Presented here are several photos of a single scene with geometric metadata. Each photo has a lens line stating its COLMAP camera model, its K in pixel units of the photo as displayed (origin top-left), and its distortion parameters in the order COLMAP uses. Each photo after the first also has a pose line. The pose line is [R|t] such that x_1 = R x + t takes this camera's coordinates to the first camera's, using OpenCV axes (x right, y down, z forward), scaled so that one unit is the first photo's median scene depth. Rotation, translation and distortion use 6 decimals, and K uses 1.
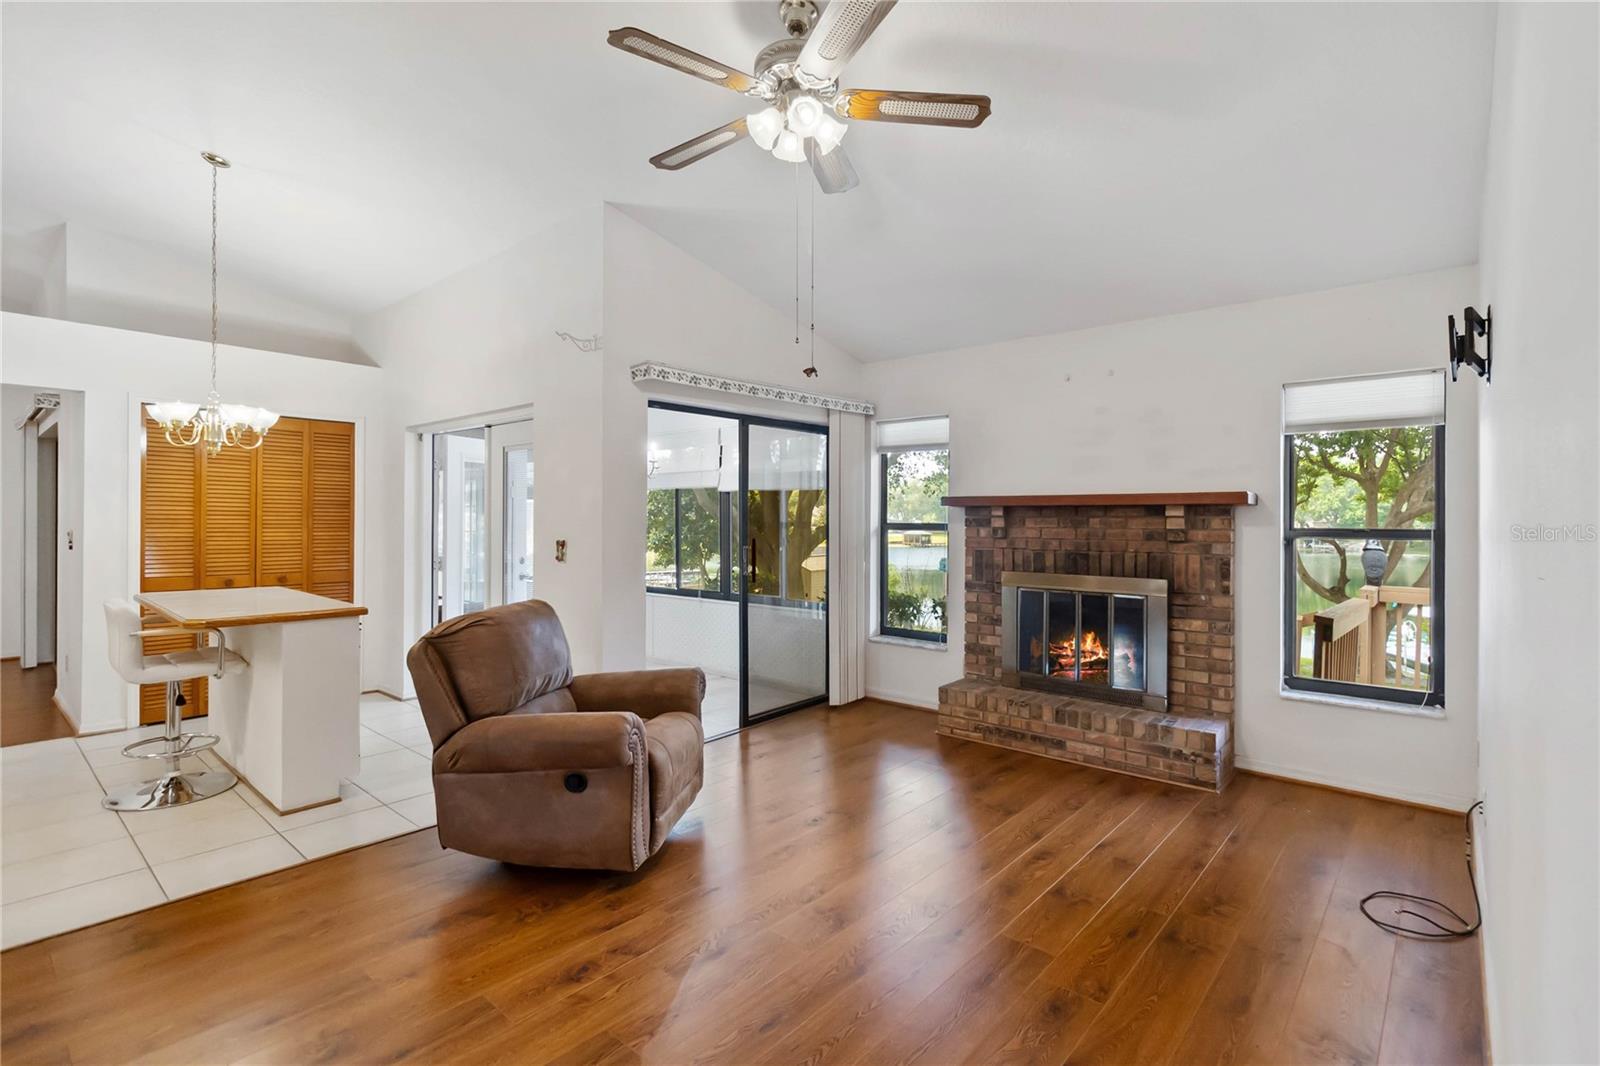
lens RADIAL K [[743.4, 0, 809.4], [0, 743.4, 529.5], [0, 0, 1]] dist [0.001153, -0.001686]
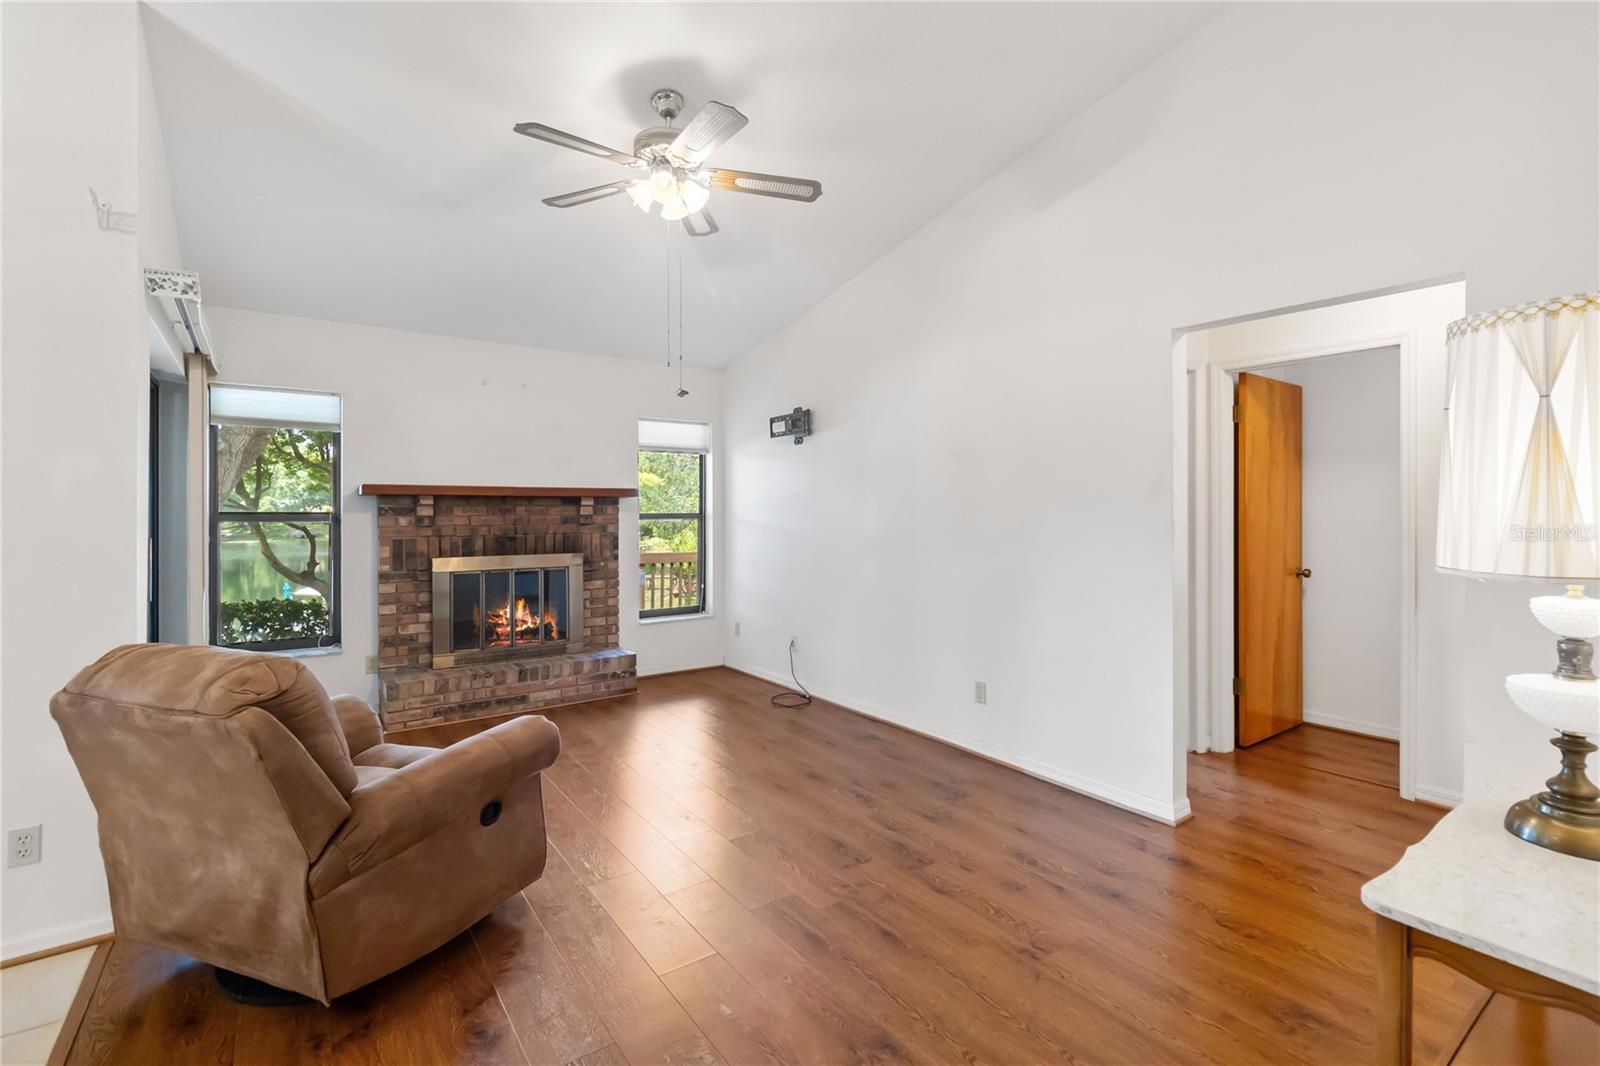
lens RADIAL K [[743.4, 0, 805.1], [0, 743.4, 520.0], [0, 0, 1]] dist [0.001153, -0.001686]
pose [[0.239234, -0.020368, 0.970748, -0.687844], [0.016060, 0.999726, 0.017018, -0.006969], [-0.970829, 0.011519, 0.239496, 0.280908]]
